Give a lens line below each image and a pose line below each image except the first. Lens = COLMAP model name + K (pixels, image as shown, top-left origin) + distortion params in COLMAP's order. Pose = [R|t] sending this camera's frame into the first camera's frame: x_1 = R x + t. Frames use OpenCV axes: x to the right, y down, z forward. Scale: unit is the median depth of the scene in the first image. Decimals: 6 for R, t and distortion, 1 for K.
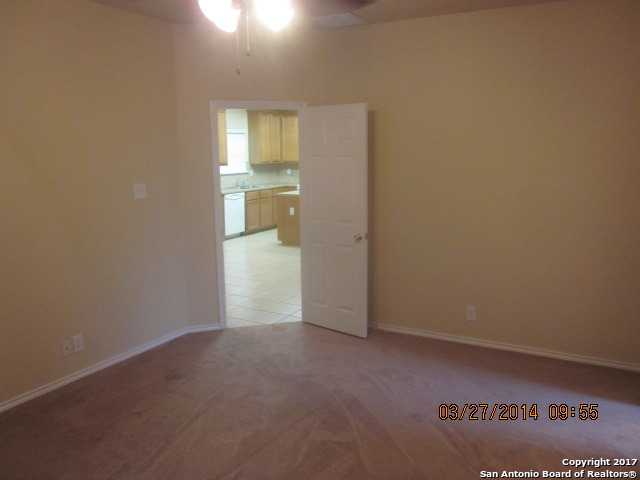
lens RADIAL K [[535.1, 0, 317.7], [0, 535.1, 241.6], [0, 0, 1]] dist [-0.031512, 0.001699]
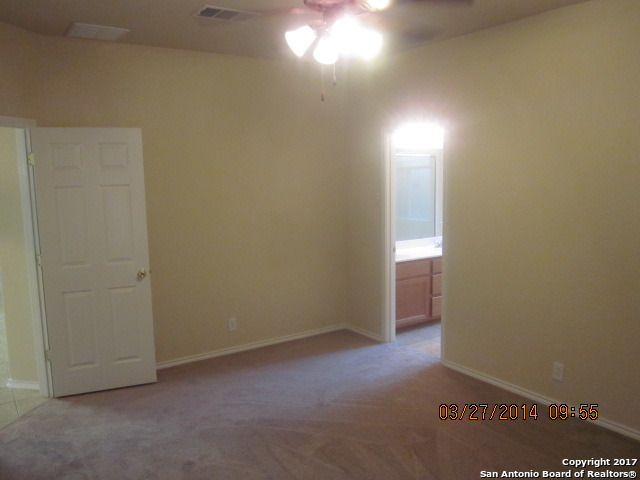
lens RADIAL K [[535.1, 0, 320.2], [0, 535.1, 239.7], [0, 0, 1]] dist [-0.031512, 0.001699]
pose [[0.443156, -0.109836, 0.889690, -0.650113], [0.165410, 0.985443, 0.039266, -0.056177], [-0.881052, 0.129762, 0.454873, 0.345313]]
